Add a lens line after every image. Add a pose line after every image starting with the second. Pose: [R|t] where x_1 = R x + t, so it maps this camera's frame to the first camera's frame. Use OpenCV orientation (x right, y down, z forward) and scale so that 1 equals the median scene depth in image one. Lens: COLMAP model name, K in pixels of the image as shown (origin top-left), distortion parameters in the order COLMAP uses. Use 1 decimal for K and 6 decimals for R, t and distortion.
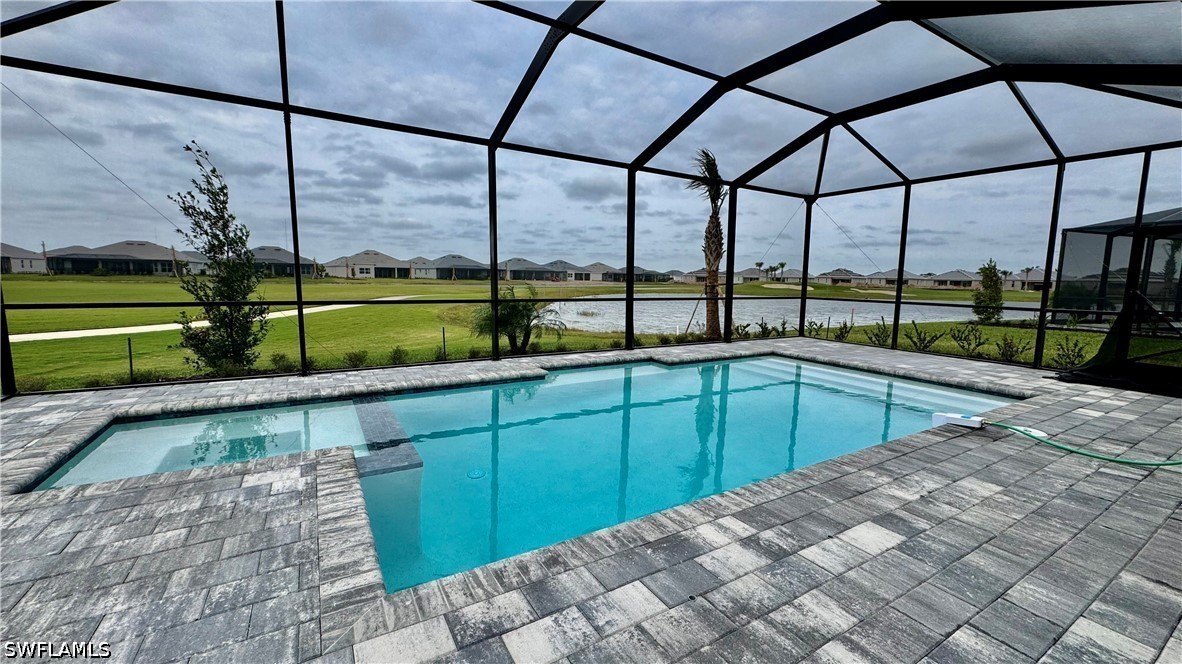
lens RADIAL K [[468.3, 0, 592.7], [0, 468.3, 328.6], [0, 0, 1]] dist [0.001472, 0.000189]
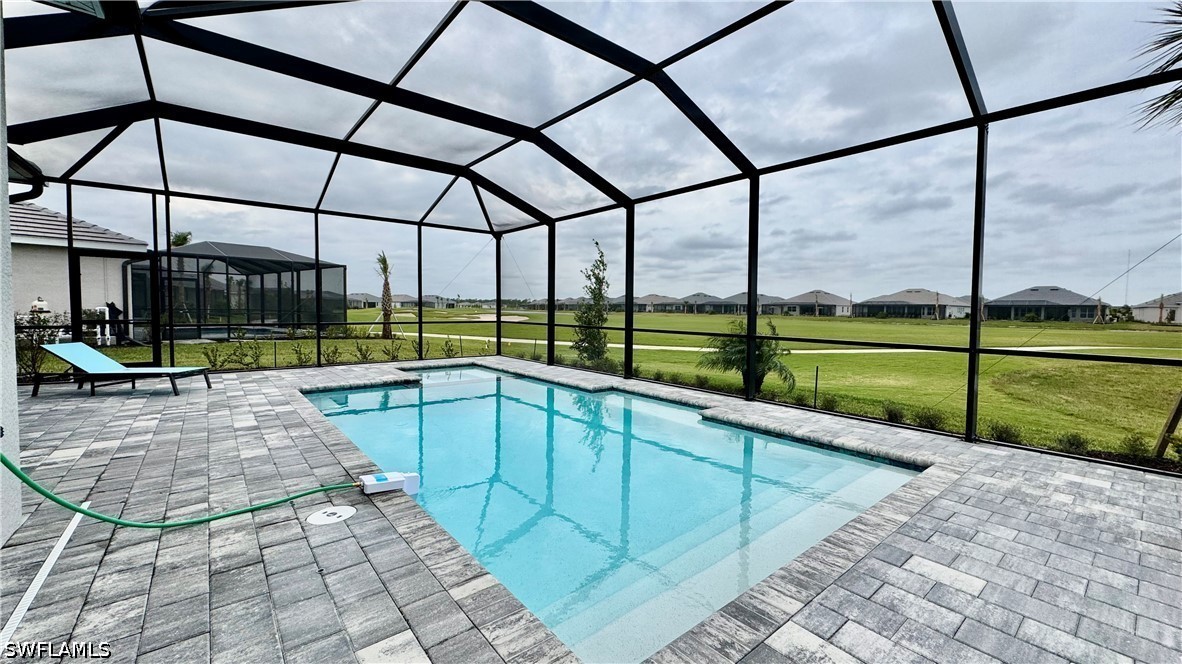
lens RADIAL K [[468.3, 0, 591.7], [0, 468.3, 330.1], [0, 0, 1]] dist [0.001472, 0.000189]
pose [[0.143364, 0.030972, -0.989185, 1.843933], [-0.119945, 0.992686, 0.013697, -0.116357], [0.982375, 0.116684, 0.146031, 1.387212]]
